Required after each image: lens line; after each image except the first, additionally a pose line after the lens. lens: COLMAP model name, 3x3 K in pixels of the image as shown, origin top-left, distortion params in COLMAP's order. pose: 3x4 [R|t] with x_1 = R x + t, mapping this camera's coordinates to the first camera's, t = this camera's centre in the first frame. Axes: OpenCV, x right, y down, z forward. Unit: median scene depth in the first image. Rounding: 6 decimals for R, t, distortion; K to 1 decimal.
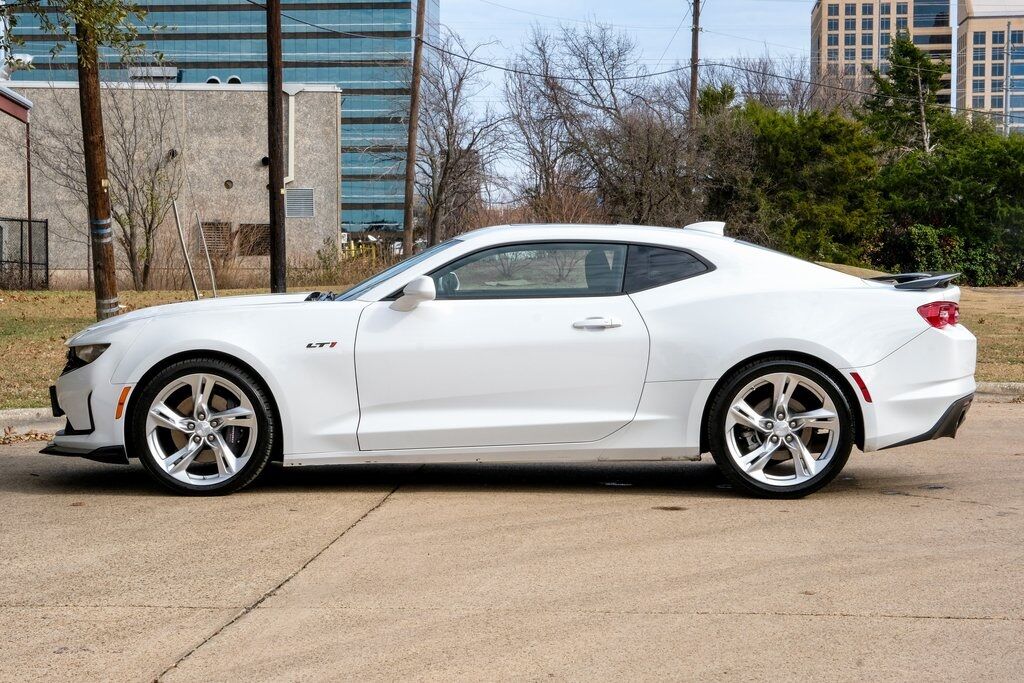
lens RADIAL K [[2555.6, 0, 441.1], [0, 2555.6, 369.7], [0, 0, 1]] dist [0.121774, 0.000000]
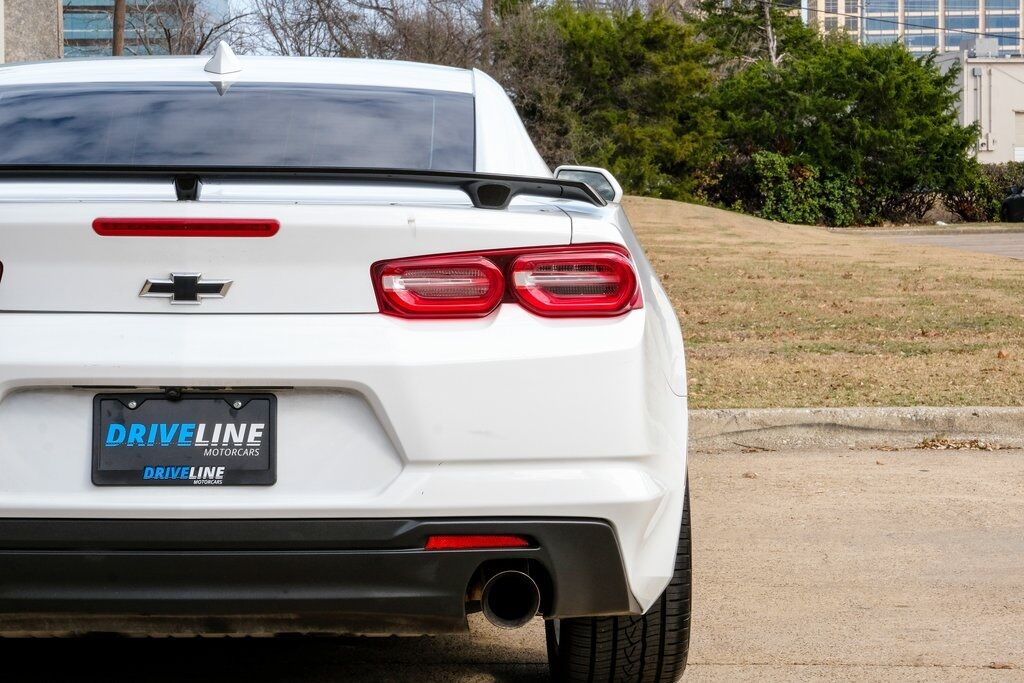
lens RADIAL K [[2555.6, 0, 523.3], [0, 2555.6, 307.0], [0, 0, 1]] dist [0.121774, 0.000000]
pose [[0.996163, -0.010750, 0.086859, 0.039346], [0.011027, 0.999936, -0.002711, -0.005846], [-0.086825, 0.003658, 0.996217, 0.200700]]
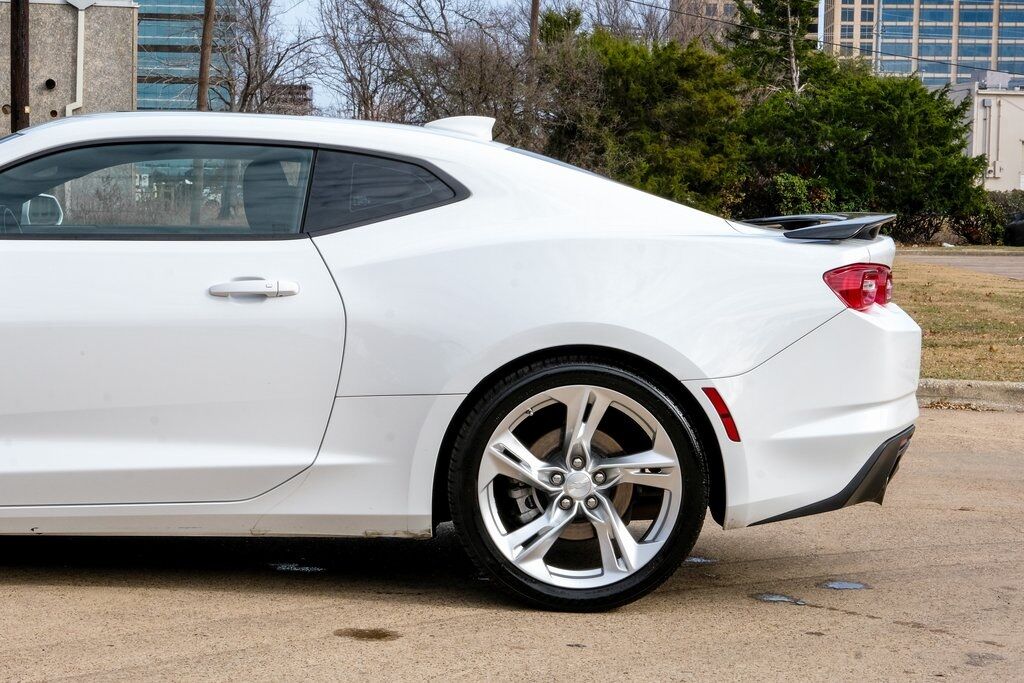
lens RADIAL K [[2555.6, 0, 424.1], [0, 2555.6, 338.4], [0, 0, 1]] dist [0.121774, 0.000000]
pose [[0.998572, 0.021104, 0.049086, 0.020299], [-0.021472, 0.999745, 0.006966, -0.003415], [-0.048926, -0.008010, 0.998770, 0.127008]]
